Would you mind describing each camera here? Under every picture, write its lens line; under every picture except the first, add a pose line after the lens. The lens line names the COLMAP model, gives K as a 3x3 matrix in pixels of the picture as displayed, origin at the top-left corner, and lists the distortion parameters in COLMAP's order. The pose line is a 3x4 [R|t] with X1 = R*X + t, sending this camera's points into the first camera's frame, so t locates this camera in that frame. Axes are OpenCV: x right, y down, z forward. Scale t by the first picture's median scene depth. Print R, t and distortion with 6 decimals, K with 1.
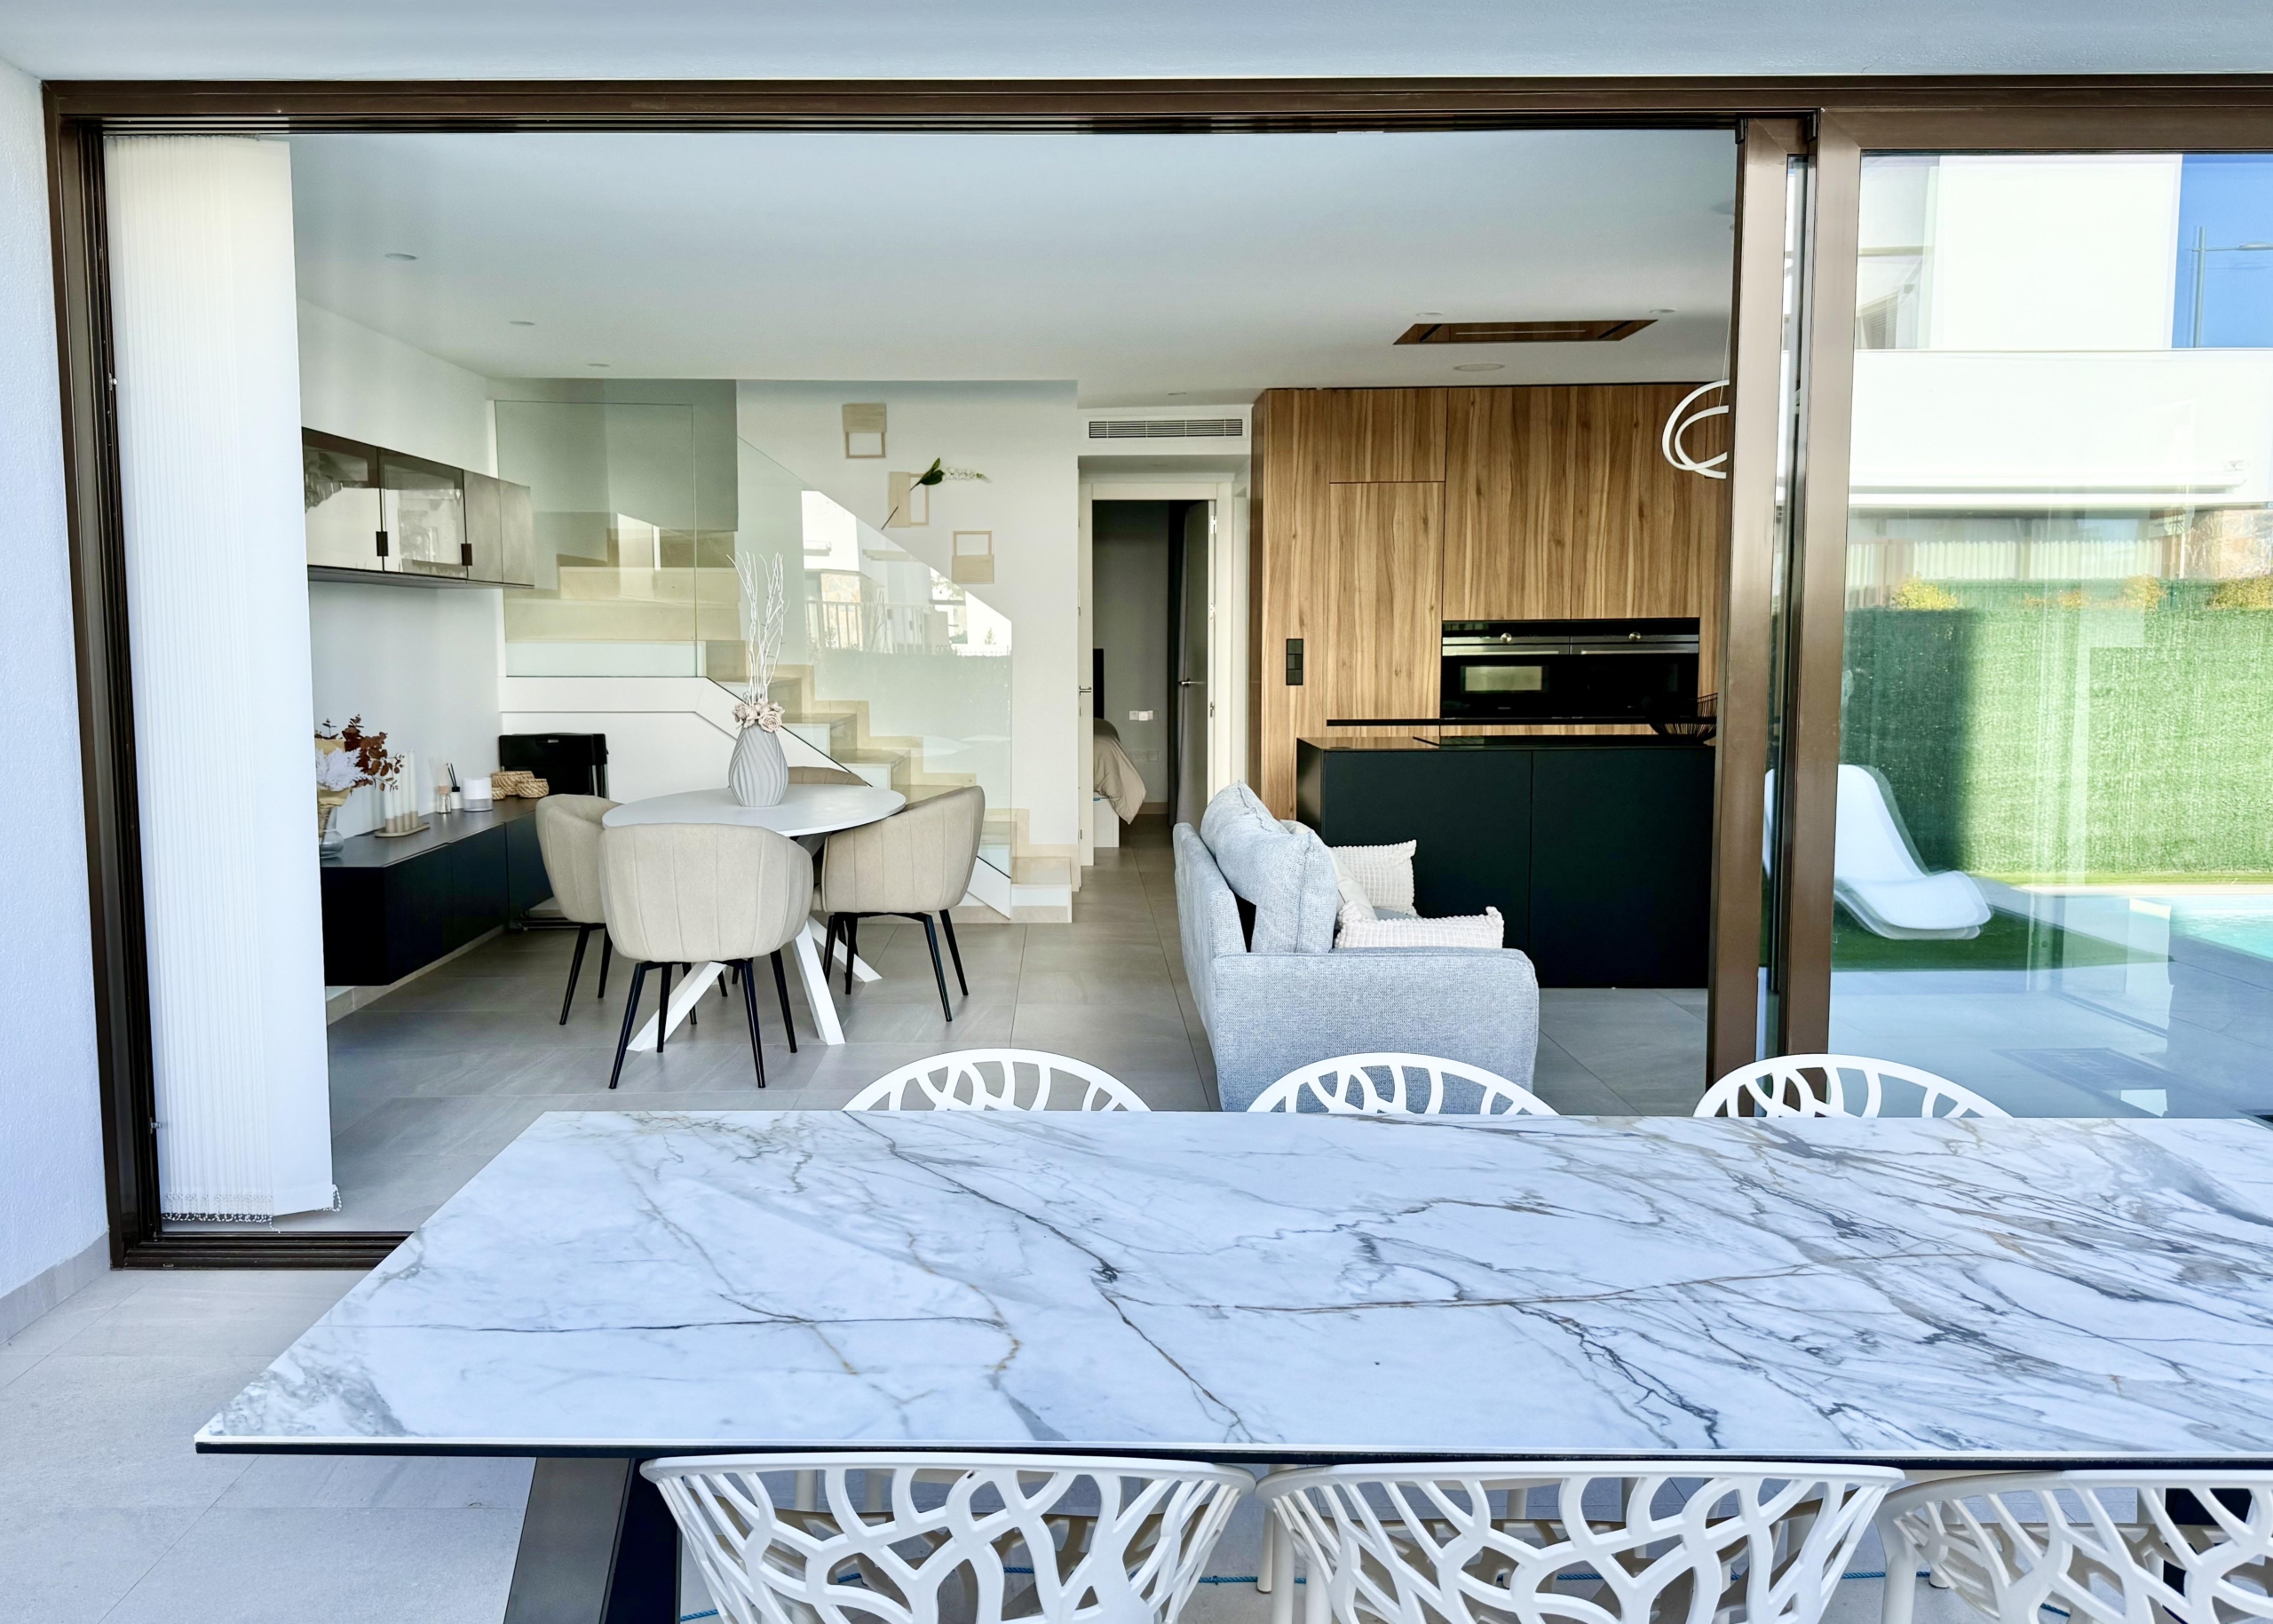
lens RADIAL K [[1773.5, 0, 1056.1], [0, 1773.5, 800.4], [0, 0, 1]] dist [0.137783, 0.000768]
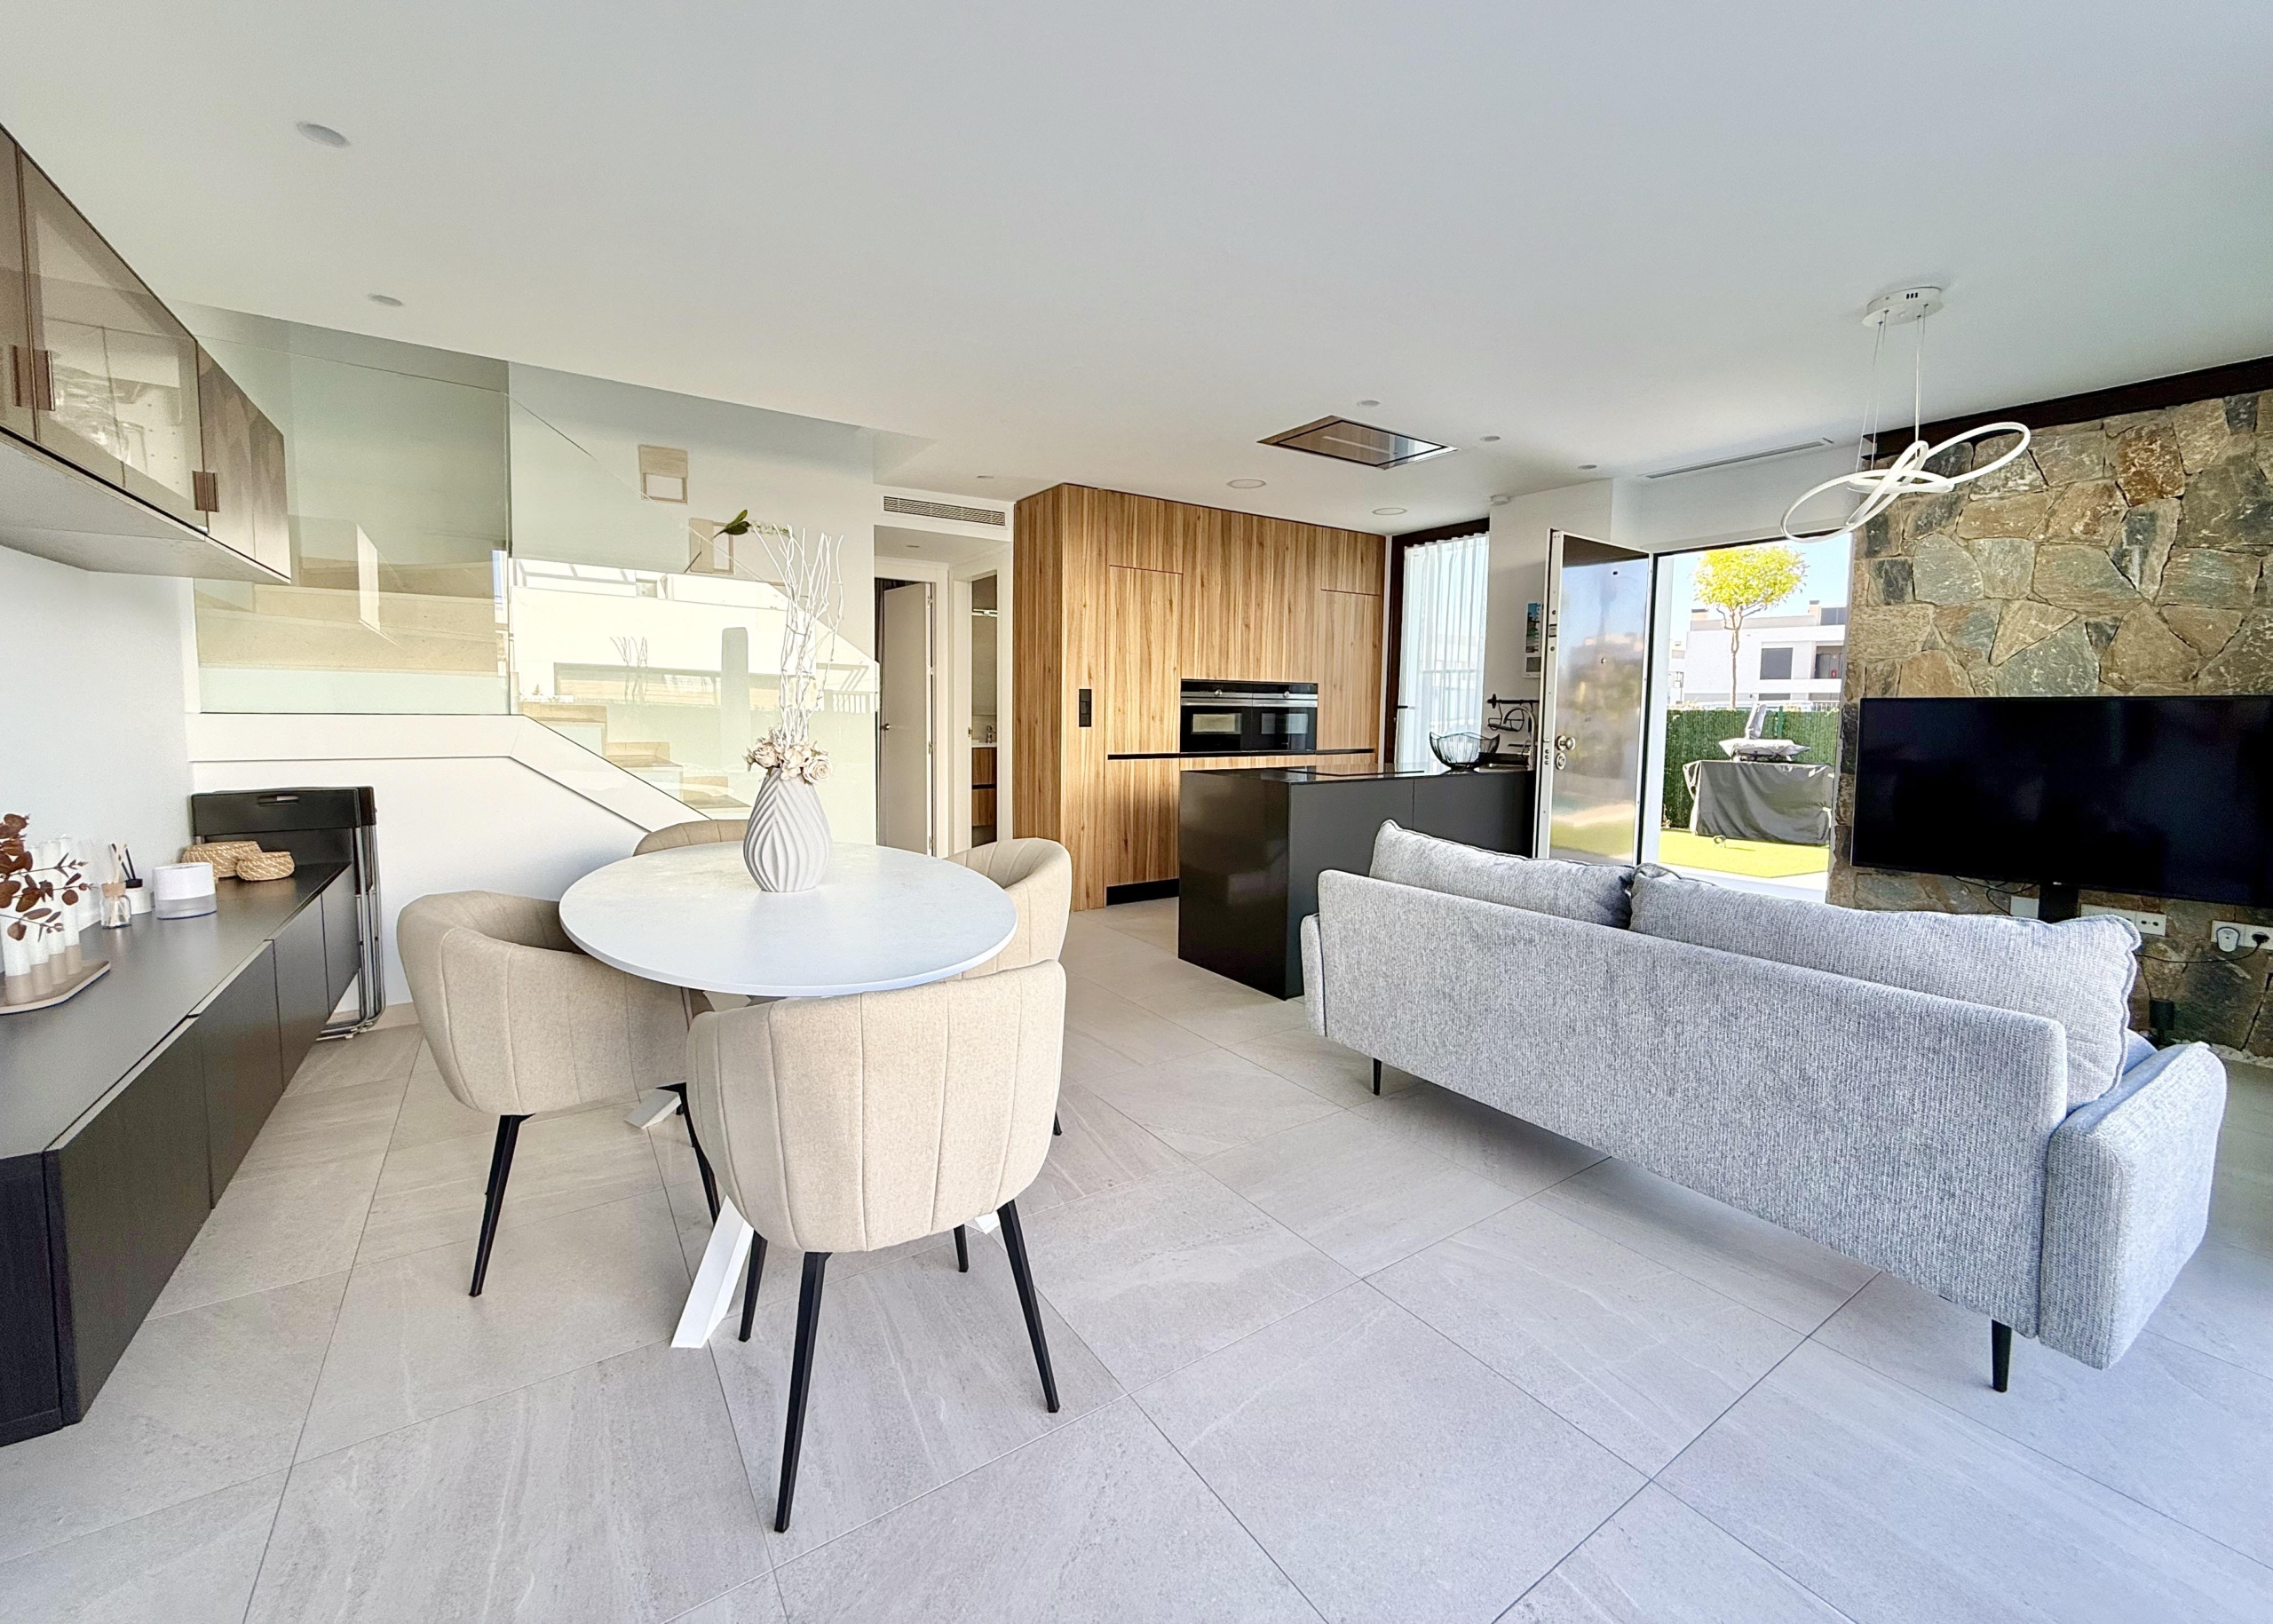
lens RADIAL K [[912.2, 0, 1124.6], [0, 912.2, 769.9], [0, 0, 1]] dist [-0.001974, 0.001207]
pose [[0.831664, -0.023211, 0.554793, -0.192793], [0.037541, 0.999190, -0.014472, -0.025482], [-0.554008, 0.032864, 0.831862, 0.468002]]
